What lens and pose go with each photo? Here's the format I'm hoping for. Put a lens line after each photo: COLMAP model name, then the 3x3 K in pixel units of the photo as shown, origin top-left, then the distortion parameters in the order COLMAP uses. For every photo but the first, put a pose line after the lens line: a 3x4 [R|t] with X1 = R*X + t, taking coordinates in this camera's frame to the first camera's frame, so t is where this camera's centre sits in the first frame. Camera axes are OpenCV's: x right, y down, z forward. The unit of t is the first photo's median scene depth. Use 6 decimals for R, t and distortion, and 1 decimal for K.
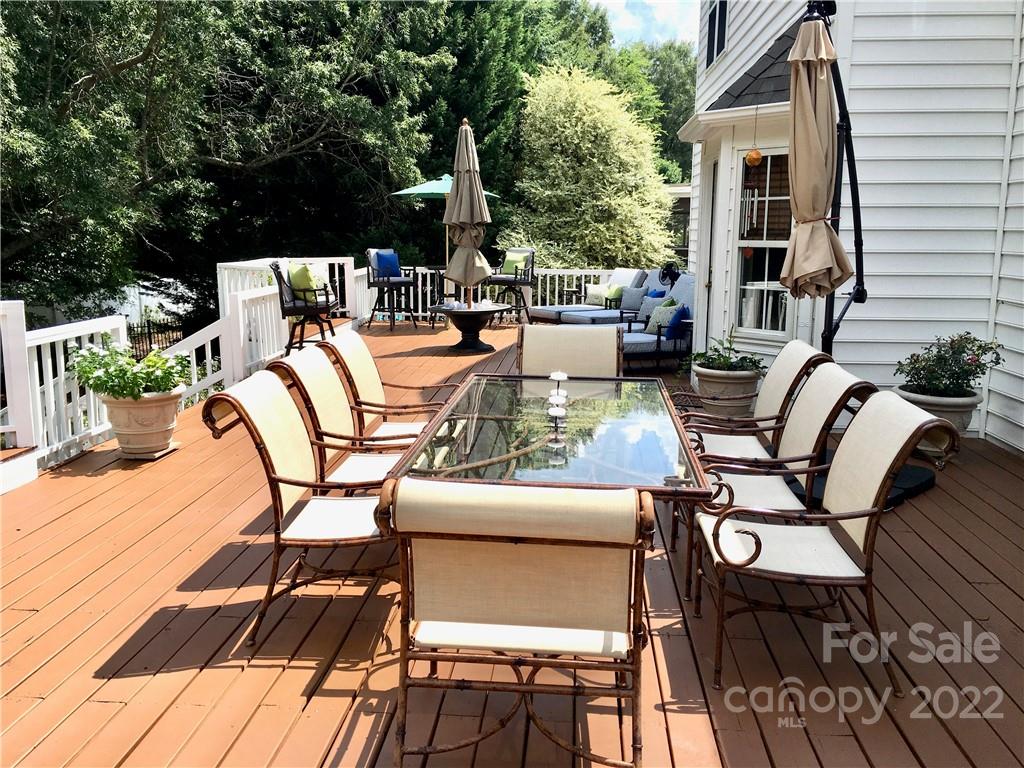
lens RADIAL K [[859.8, 0, 512.0], [0, 859.8, 384.0], [0, 0, 1]] dist [0.010116, -0.062169]
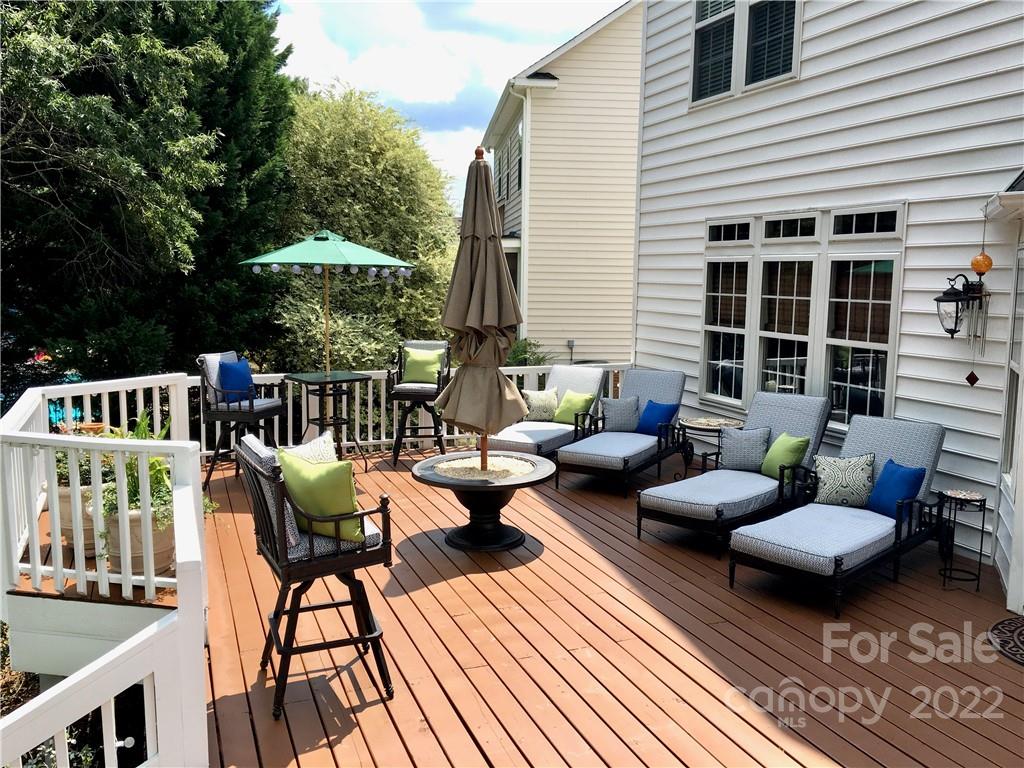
lens RADIAL K [[859.8, 0, 512.0], [0, 859.8, 384.0], [0, 0, 1]] dist [0.010116, -0.062169]
pose [[0.895924, -0.053104, 0.441021, -0.201228], [0.072551, 0.996990, -0.027337, -0.090570], [-0.438242, 0.056488, 0.897080, 0.331864]]
